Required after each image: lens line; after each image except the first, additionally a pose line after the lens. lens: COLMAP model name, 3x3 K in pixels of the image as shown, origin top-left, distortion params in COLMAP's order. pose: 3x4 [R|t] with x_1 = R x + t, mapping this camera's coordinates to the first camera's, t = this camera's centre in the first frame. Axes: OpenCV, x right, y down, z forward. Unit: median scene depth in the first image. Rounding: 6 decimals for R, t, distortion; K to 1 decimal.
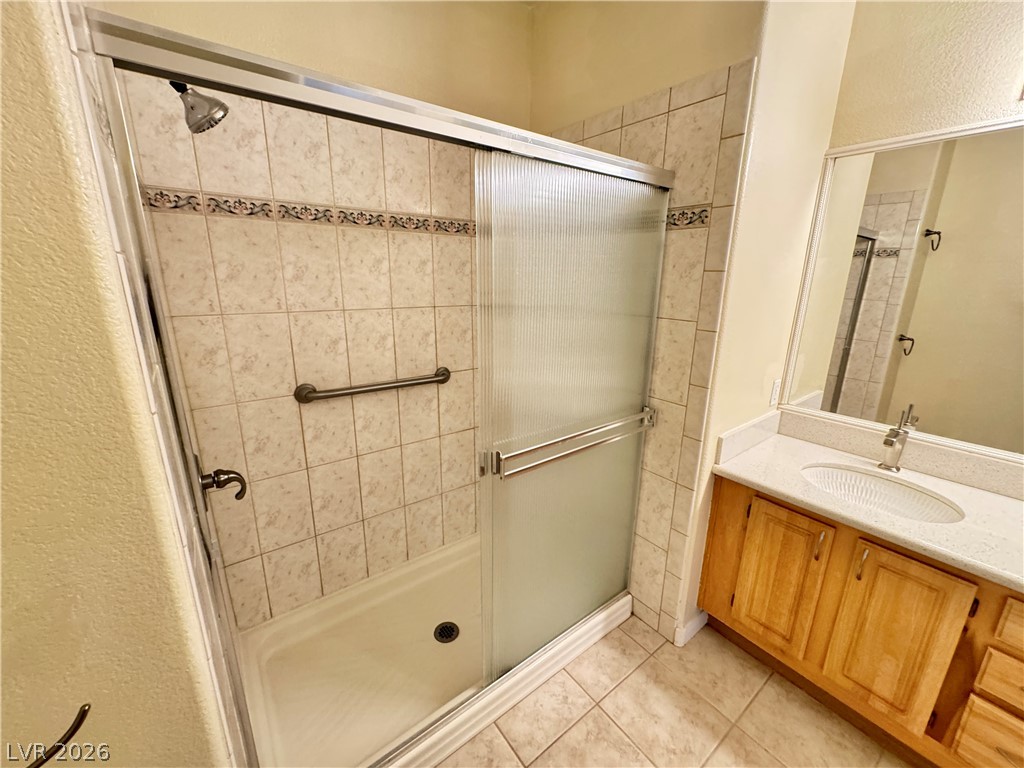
lens RADIAL K [[411.3, 0, 516.4], [0, 411.3, 384.5], [0, 0, 1]] dist [0.001500, -0.000136]
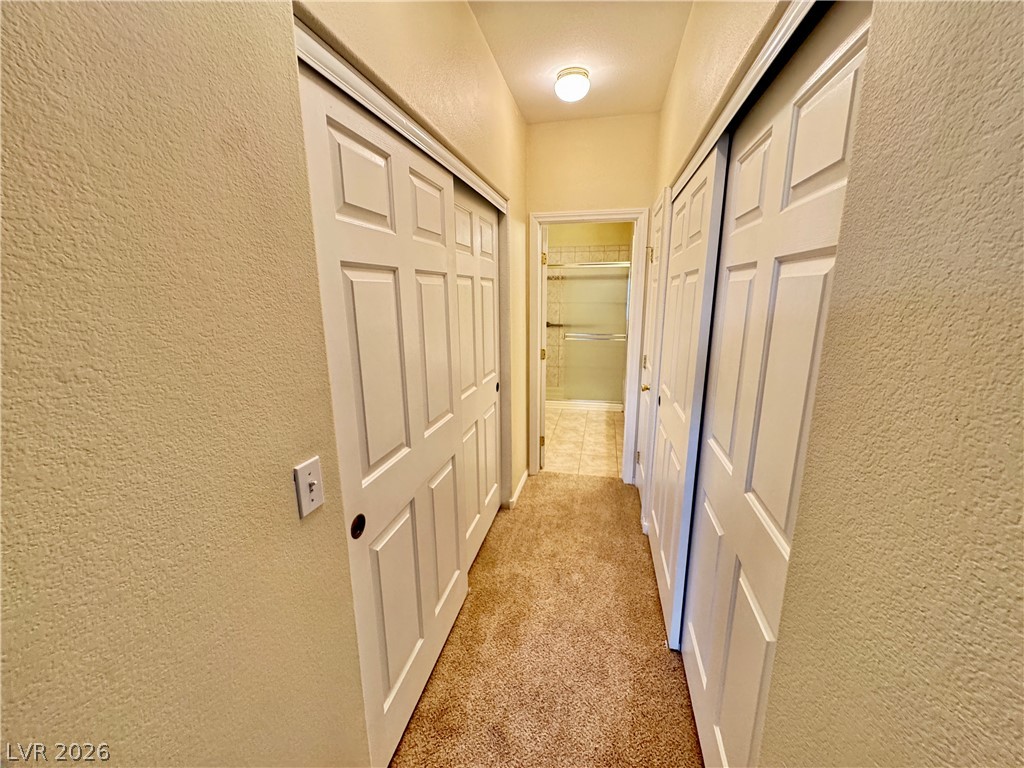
lens RADIAL K [[411.3, 0, 510.8], [0, 411.3, 382.2], [0, 0, 1]] dist [0.001500, -0.000136]
pose [[0.638295, 0.144911, -0.756030, 2.368103], [-0.180849, 0.982863, 0.035703, 0.504681], [0.748247, 0.113939, 0.653563, -1.783724]]
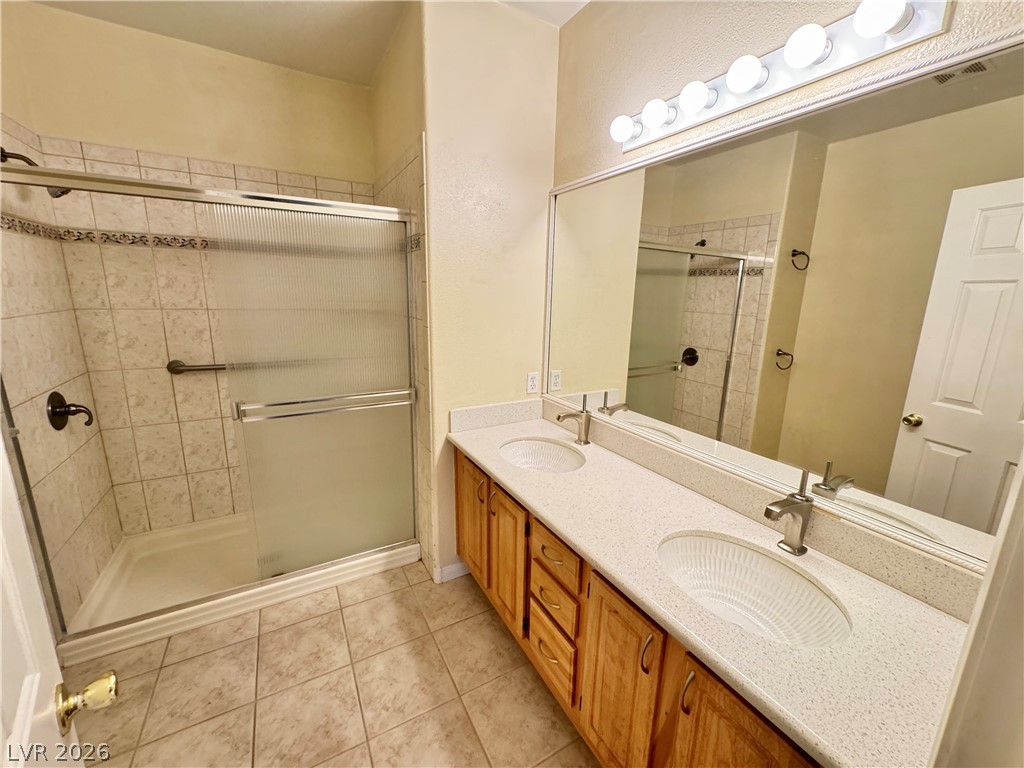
lens RADIAL K [[411.3, 0, 513.5], [0, 411.3, 385.3], [0, 0, 1]] dist [0.001500, -0.000136]
pose [[0.989664, 0.039547, -0.137847, 0.889510], [-0.045734, 0.998070, -0.042011, 0.096566], [0.135919, 0.047881, 0.989562, -0.254218]]
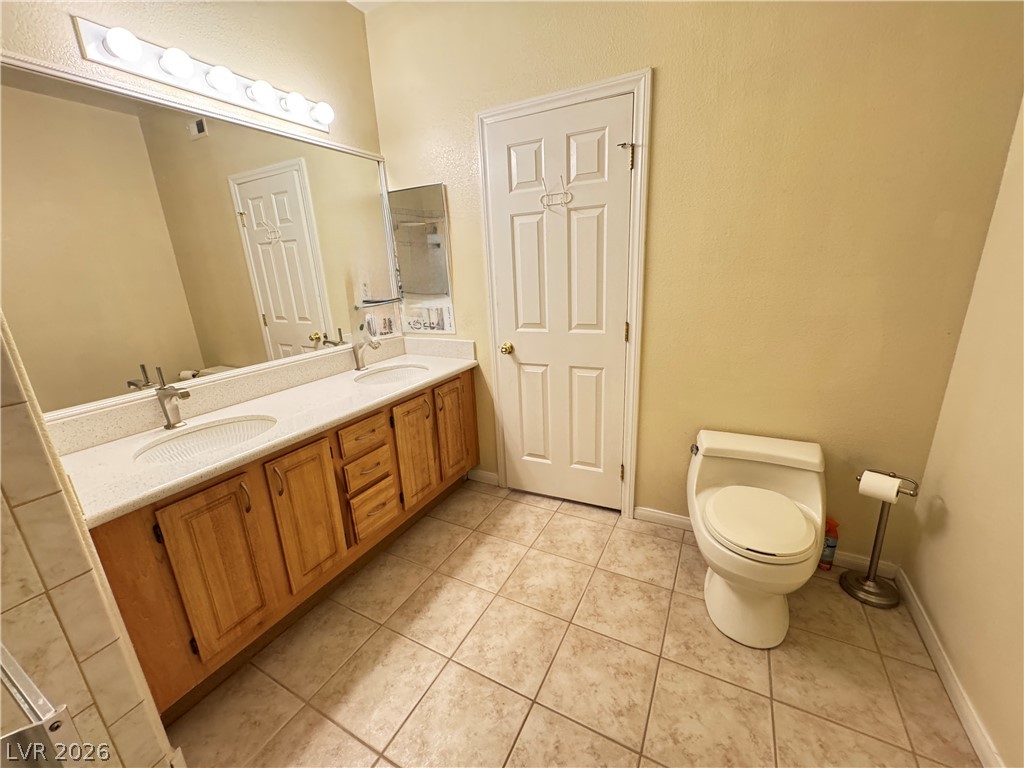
lens RADIAL K [[411.3, 0, 509.4], [0, 411.3, 386.3], [0, 0, 1]] dist [0.001500, -0.000136]
pose [[-0.408891, -0.249184, 0.877904, -0.290089], [0.278329, 0.882113, 0.380013, -0.037940], [-0.869104, 0.399730, -0.291333, 0.559726]]
